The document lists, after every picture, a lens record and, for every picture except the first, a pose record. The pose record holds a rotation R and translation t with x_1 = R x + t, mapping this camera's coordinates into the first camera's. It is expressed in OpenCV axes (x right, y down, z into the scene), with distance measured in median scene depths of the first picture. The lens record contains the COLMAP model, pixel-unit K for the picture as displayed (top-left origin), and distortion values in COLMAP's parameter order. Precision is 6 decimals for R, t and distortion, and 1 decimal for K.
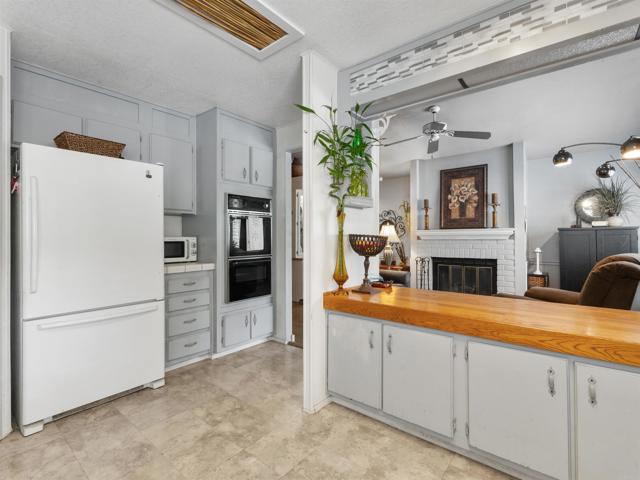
lens RADIAL K [[308.5, 0, 317.2], [0, 308.5, 237.3], [0, 0, 1]] dist [0.003591, 0.000413]
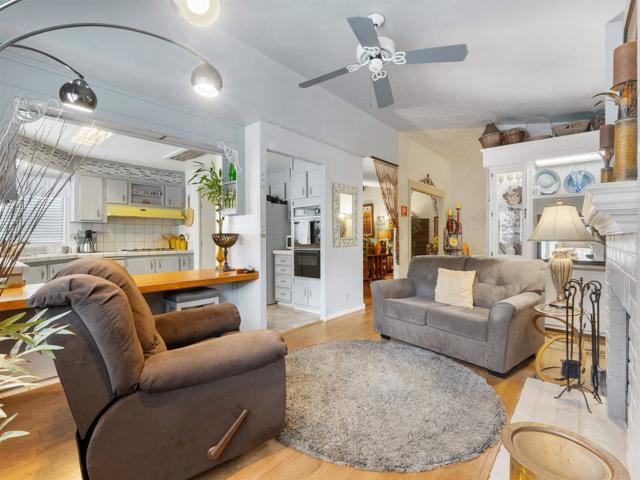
lens RADIAL K [[308.5, 0, 321.8], [0, 308.5, 242.3], [0, 0, 1]] dist [0.003591, 0.000413]
pose [[-0.027932, 0.011582, -0.999543, 2.516362], [0.006470, 0.999914, 0.011405, 0.037542], [0.999589, -0.006148, -0.028005, 2.294275]]
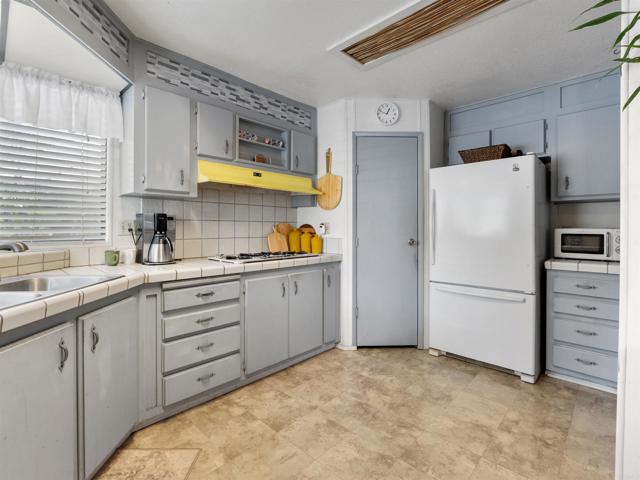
lens RADIAL K [[308.5, 0, 314.7], [0, 308.5, 233.5], [0, 0, 1]] dist [0.003591, 0.000413]
pose [[-0.076862, 0.015308, -0.996924, 0.670778], [-0.001534, 0.999879, 0.015471, 0.000347], [0.997041, 0.002719, -0.076829, 0.530671]]
